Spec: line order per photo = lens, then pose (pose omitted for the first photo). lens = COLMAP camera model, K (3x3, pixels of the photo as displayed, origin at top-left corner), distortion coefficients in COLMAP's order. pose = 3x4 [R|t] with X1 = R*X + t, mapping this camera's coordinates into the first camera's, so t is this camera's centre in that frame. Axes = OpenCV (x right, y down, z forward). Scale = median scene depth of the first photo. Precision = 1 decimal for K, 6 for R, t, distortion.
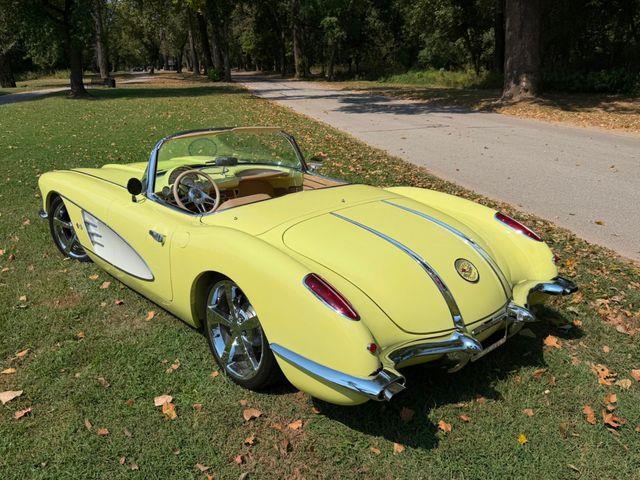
lens RADIAL K [[558.3, 0, 317.2], [0, 558.3, 241.7], [0, 0, 1]] dist [0.062870, -0.107177]
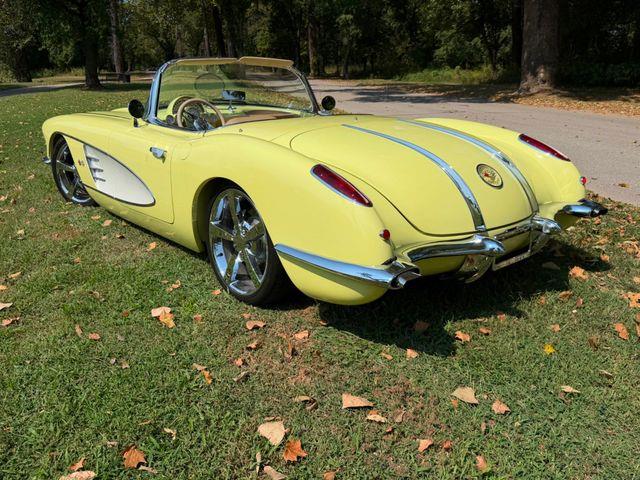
lens RADIAL K [[558.3, 0, 320.2], [0, 558.3, 245.1], [0, 0, 1]] dist [0.062870, -0.107177]
pose [[0.999780, 0.011082, -0.017816, 0.005135], [-0.011129, 0.999935, -0.002528, 0.123879], [0.017787, 0.002726, 0.999838, 0.051742]]
